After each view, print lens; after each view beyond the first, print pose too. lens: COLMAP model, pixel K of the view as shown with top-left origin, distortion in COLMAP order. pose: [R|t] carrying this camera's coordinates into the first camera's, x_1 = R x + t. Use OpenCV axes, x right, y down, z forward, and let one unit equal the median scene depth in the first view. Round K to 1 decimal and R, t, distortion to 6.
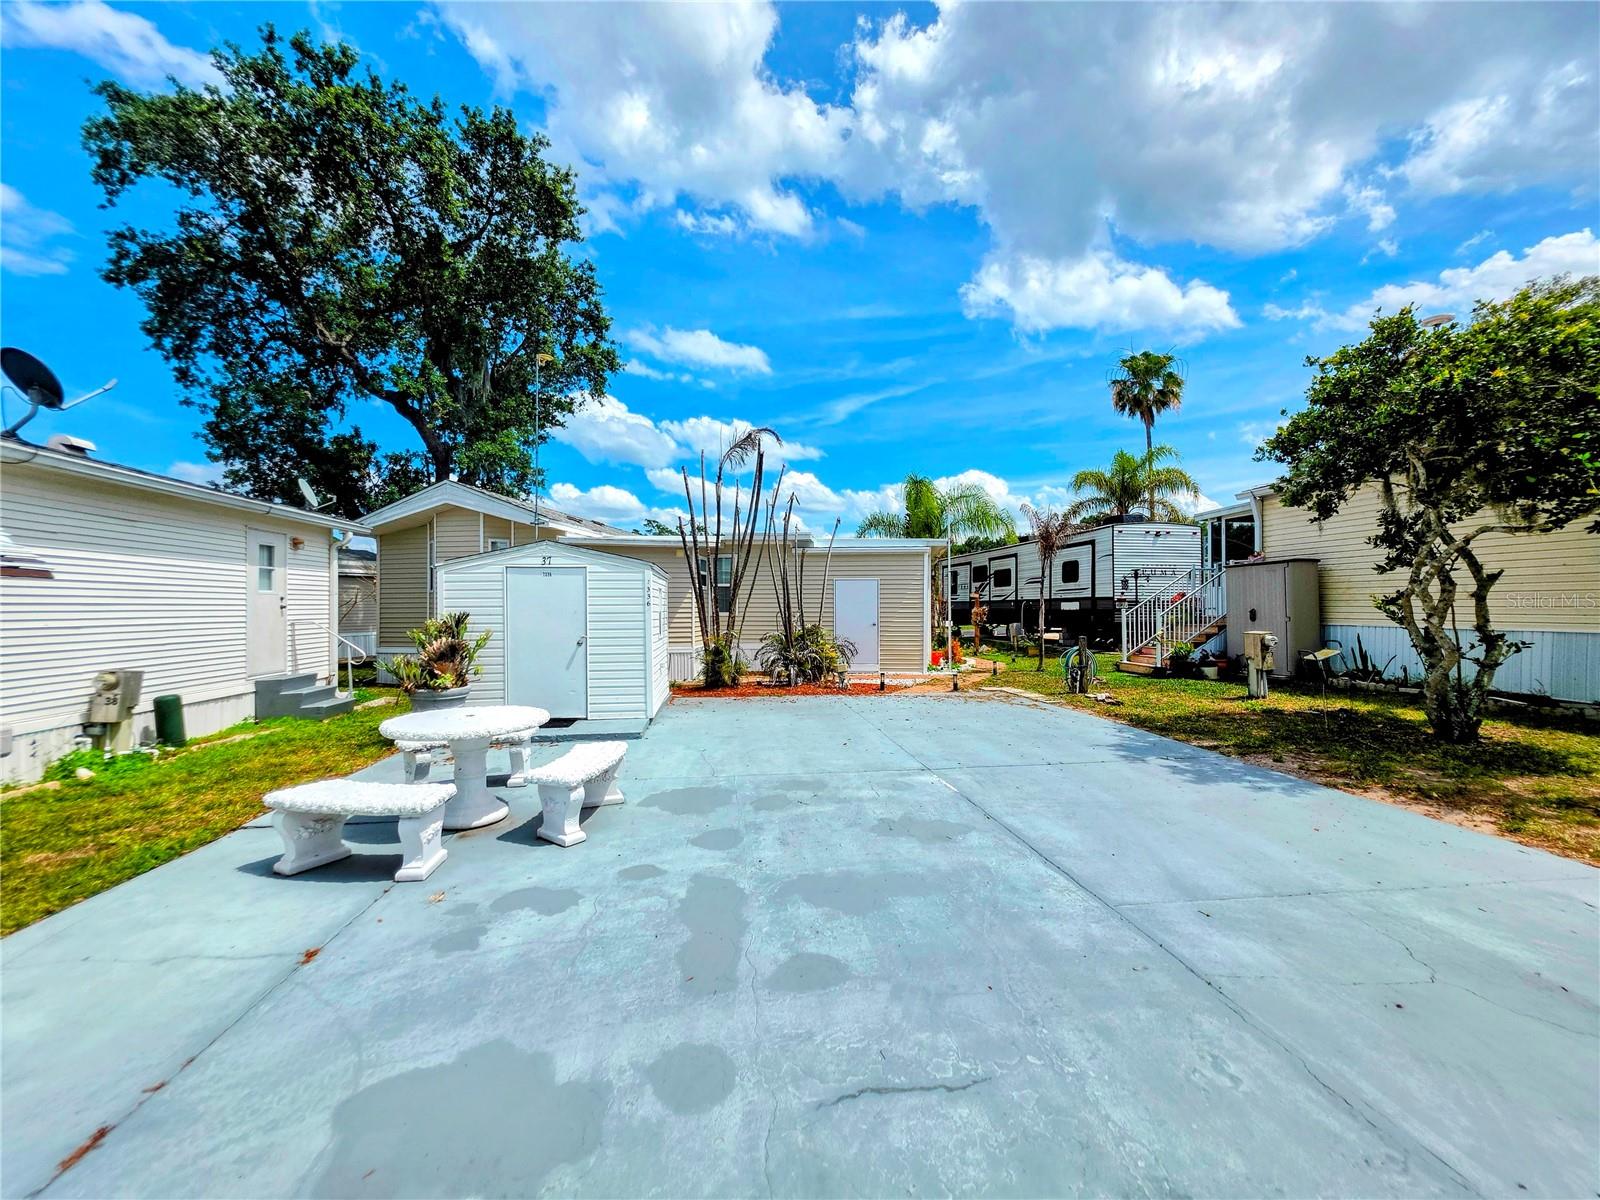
lens RADIAL K [[641.8, 0, 801.5], [0, 641.8, 599.8], [0, 0, 1]] dist [-0.000057, 0.000716]
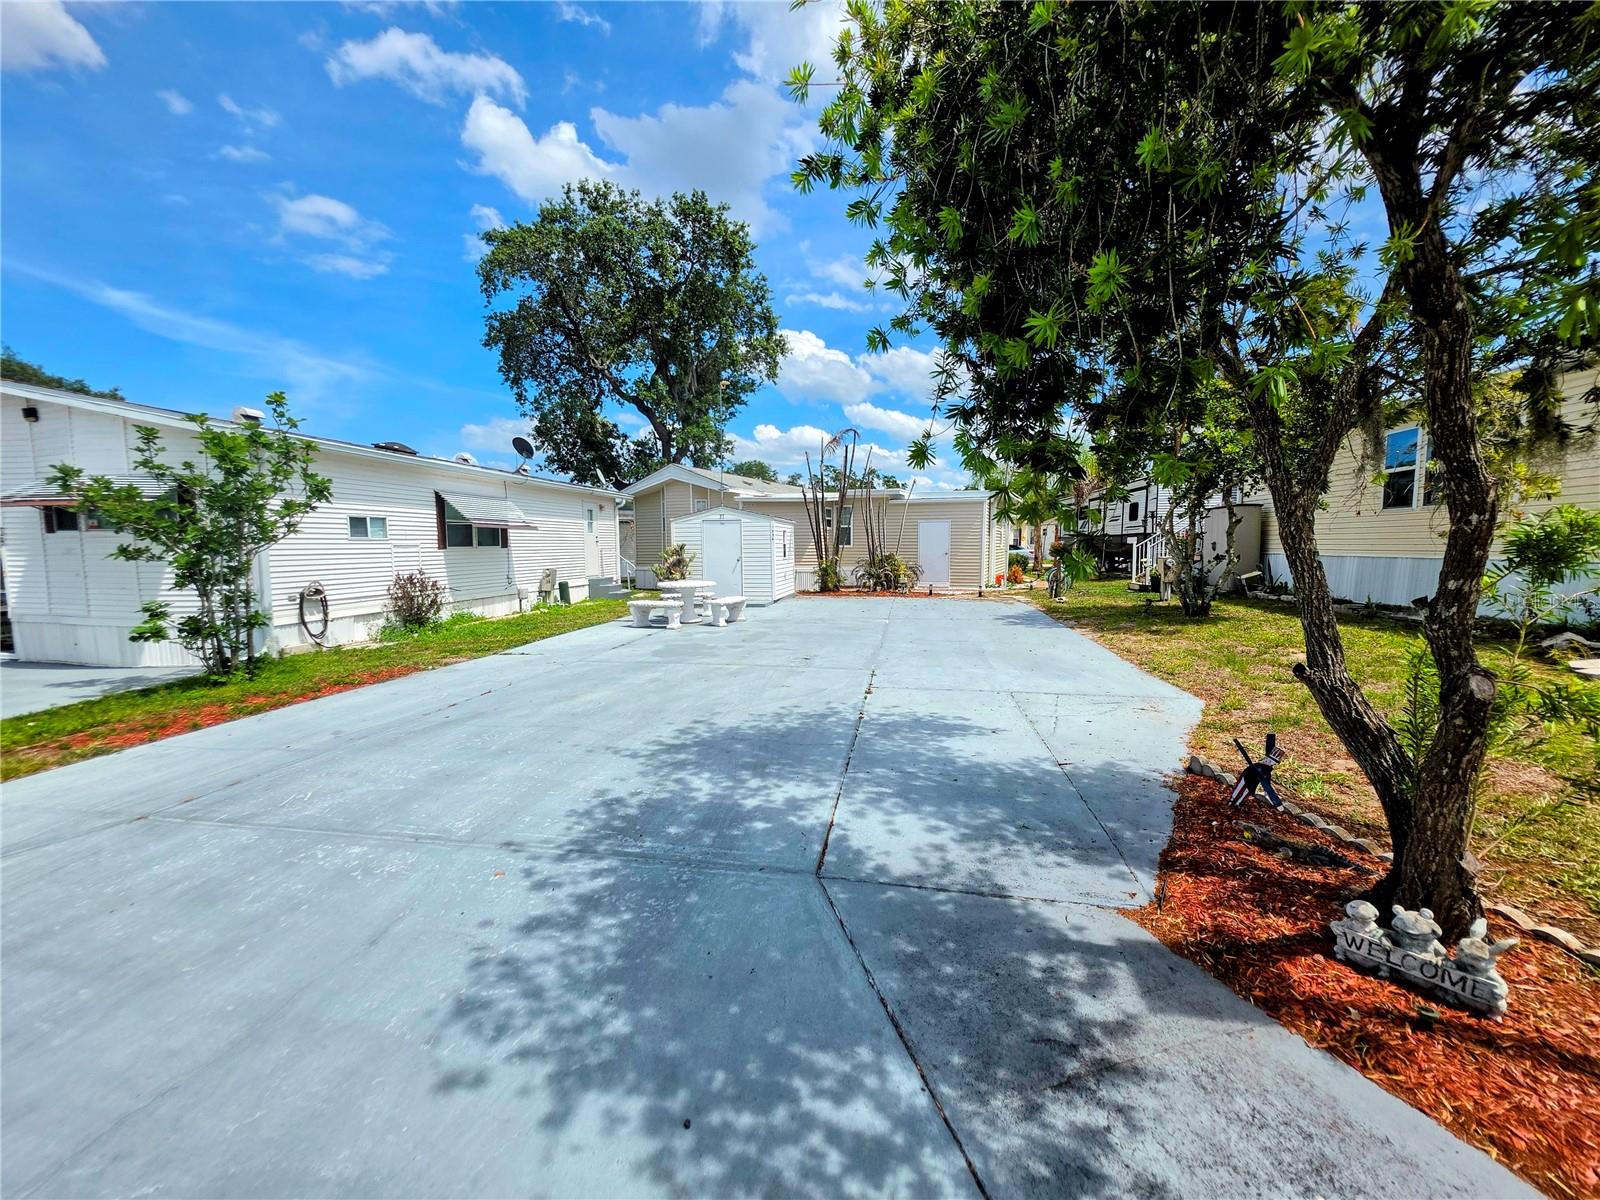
lens RADIAL K [[641.8, 0, 801.7], [0, 641.8, 600.3], [0, 0, 1]] dist [-0.000057, 0.000716]
pose [[0.956082, 0.023914, -0.292123, 0.266202], [0.004878, 0.995230, 0.097438, 0.001242], [0.293060, -0.094584, 0.951404, -0.520481]]
